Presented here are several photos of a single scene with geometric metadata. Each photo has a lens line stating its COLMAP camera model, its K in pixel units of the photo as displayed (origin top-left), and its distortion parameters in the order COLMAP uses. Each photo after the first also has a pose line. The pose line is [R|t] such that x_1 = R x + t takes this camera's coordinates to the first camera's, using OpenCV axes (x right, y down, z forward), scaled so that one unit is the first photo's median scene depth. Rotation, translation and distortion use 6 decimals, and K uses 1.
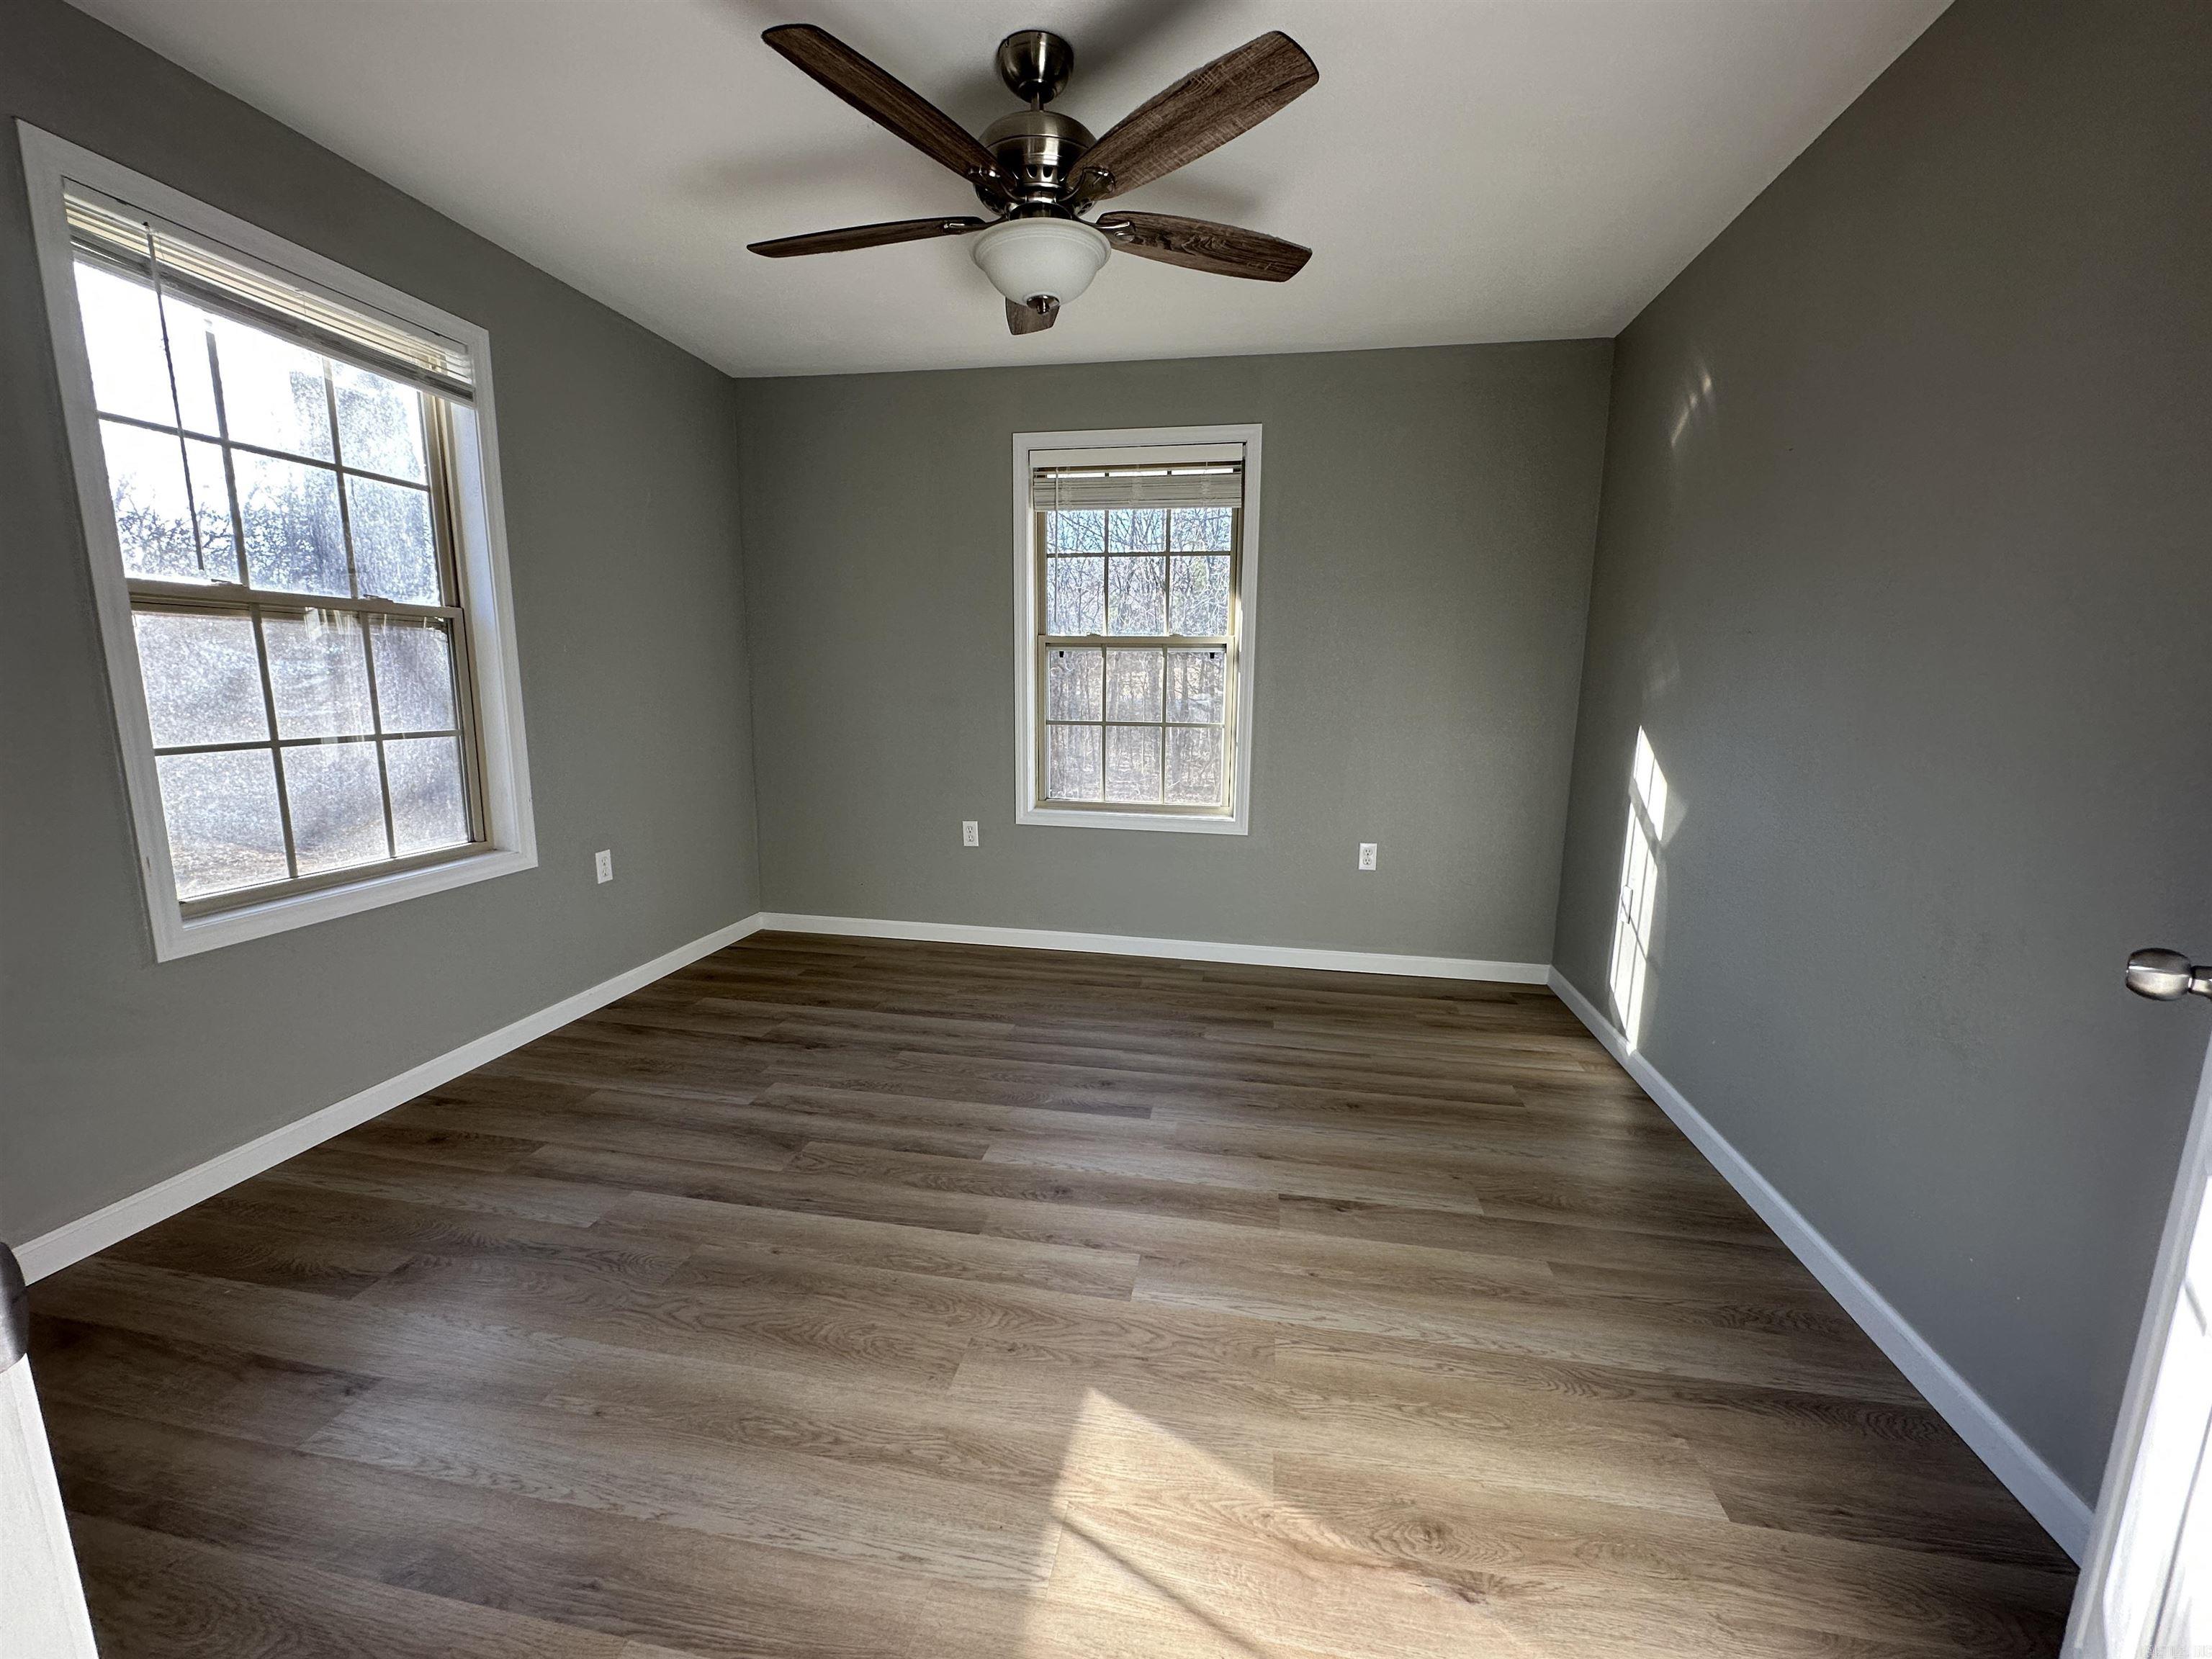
lens RADIAL K [[883.1, 0, 1115.8], [0, 883.1, 824.5], [0, 0, 1]] dist [0.000166, -0.000267]
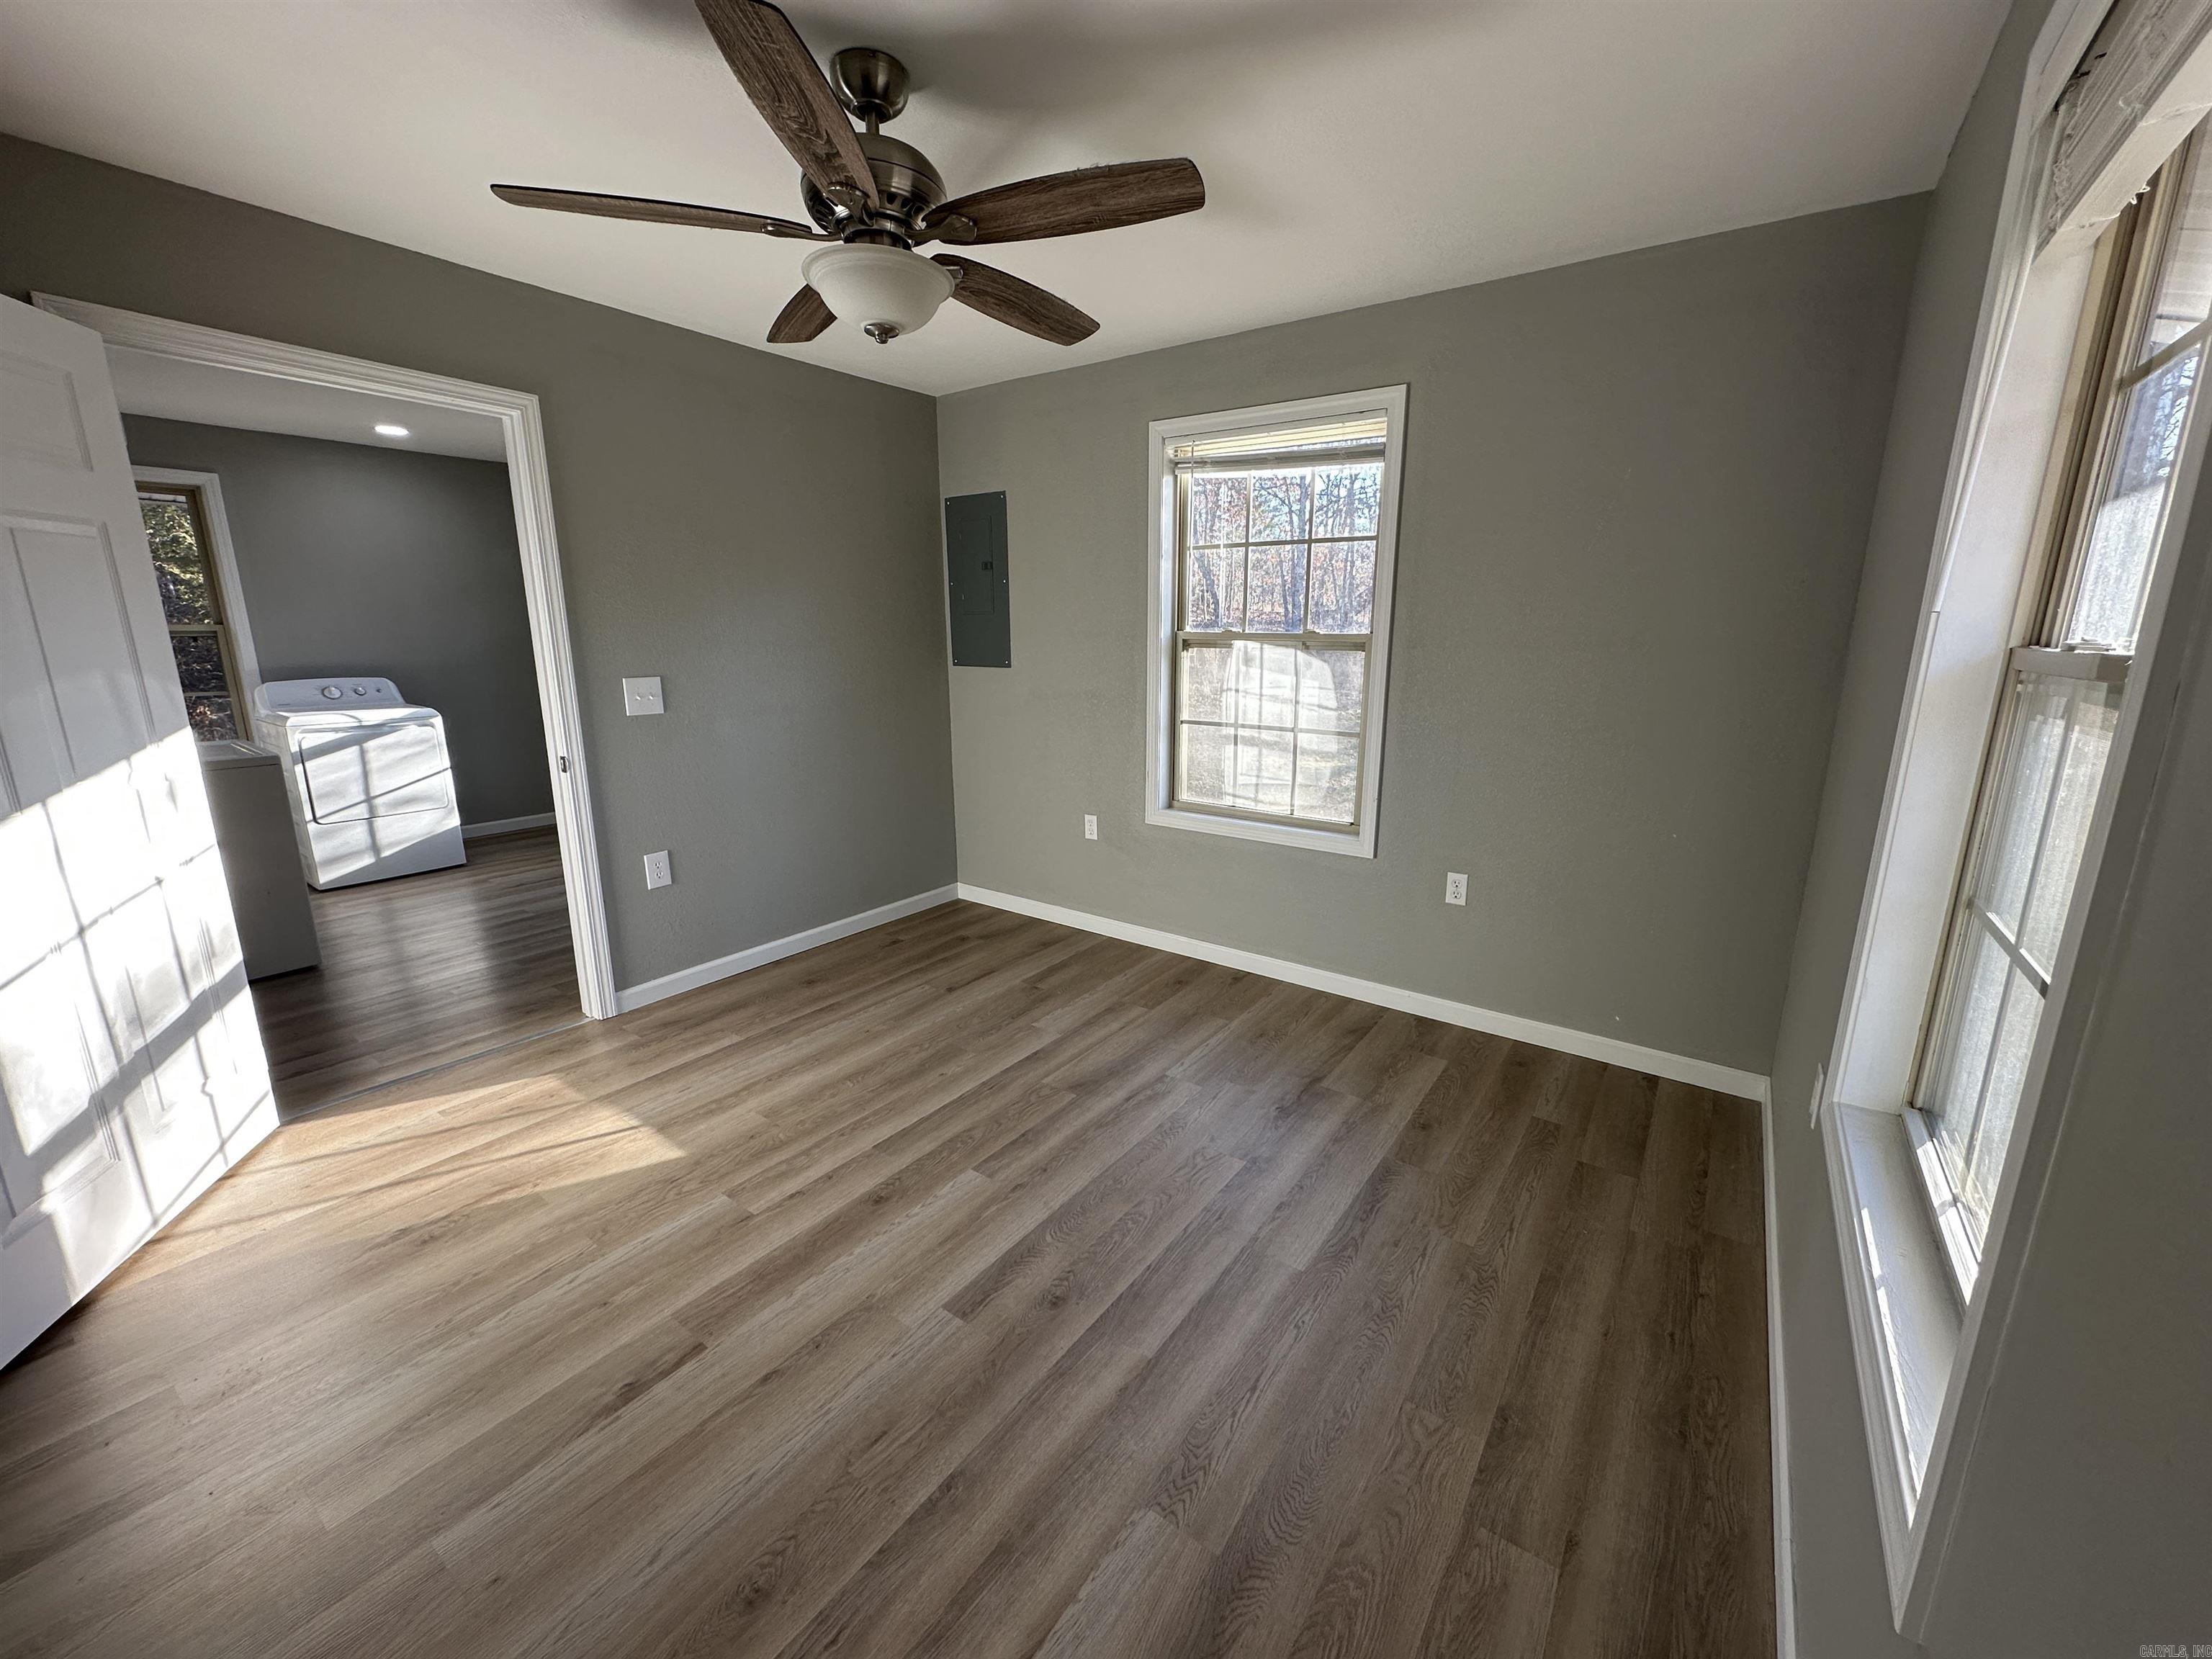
lens RADIAL K [[883.1, 0, 1109.7], [0, 883.1, 829.2], [0, 0, 1]] dist [0.000166, -0.000267]
pose [[-0.438231, 0.184922, -0.879635, 0.663273], [-0.158441, 0.947394, 0.278102, -0.341666], [0.884788, 0.261243, -0.385878, 1.530059]]
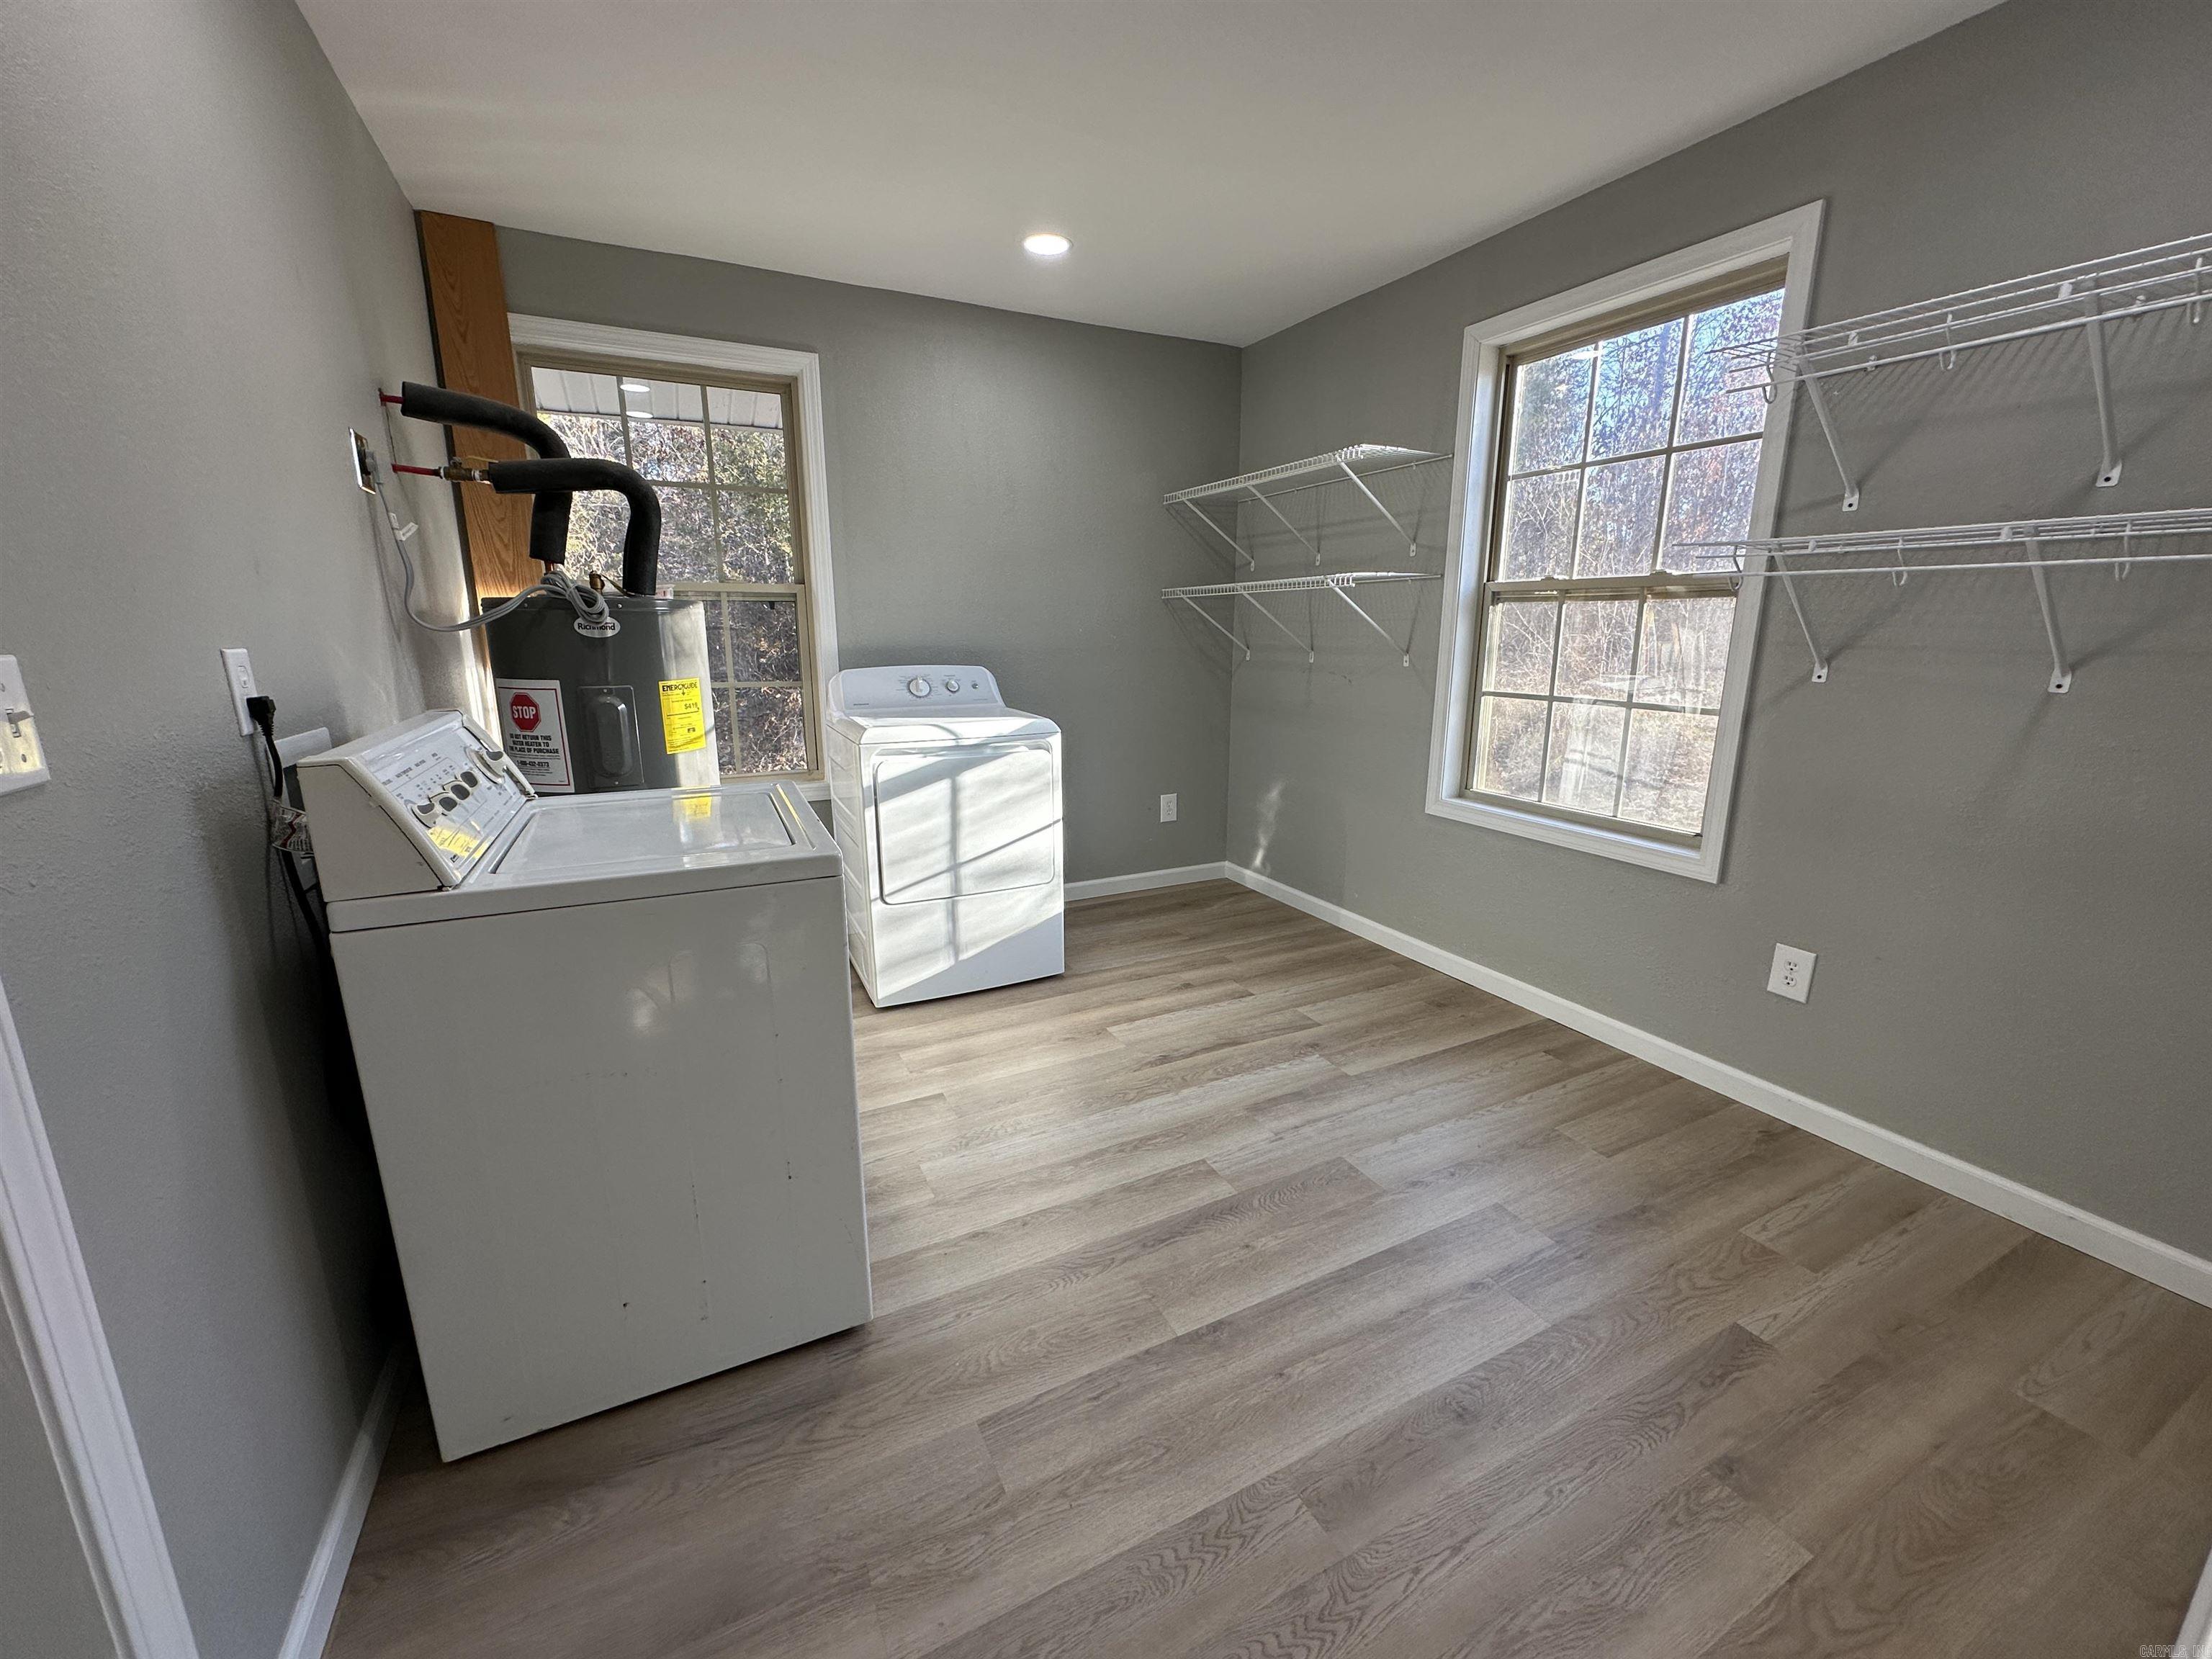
lens RADIAL K [[883.1, 0, 1112.7], [0, 883.1, 826.9], [0, 0, 1]] dist [0.000166, -0.000267]
pose [[-0.799682, 0.115786, -0.589154, 0.632093], [-0.114349, 0.933902, 0.338750, -0.324801], [0.589435, 0.338261, -0.733585, 1.451152]]
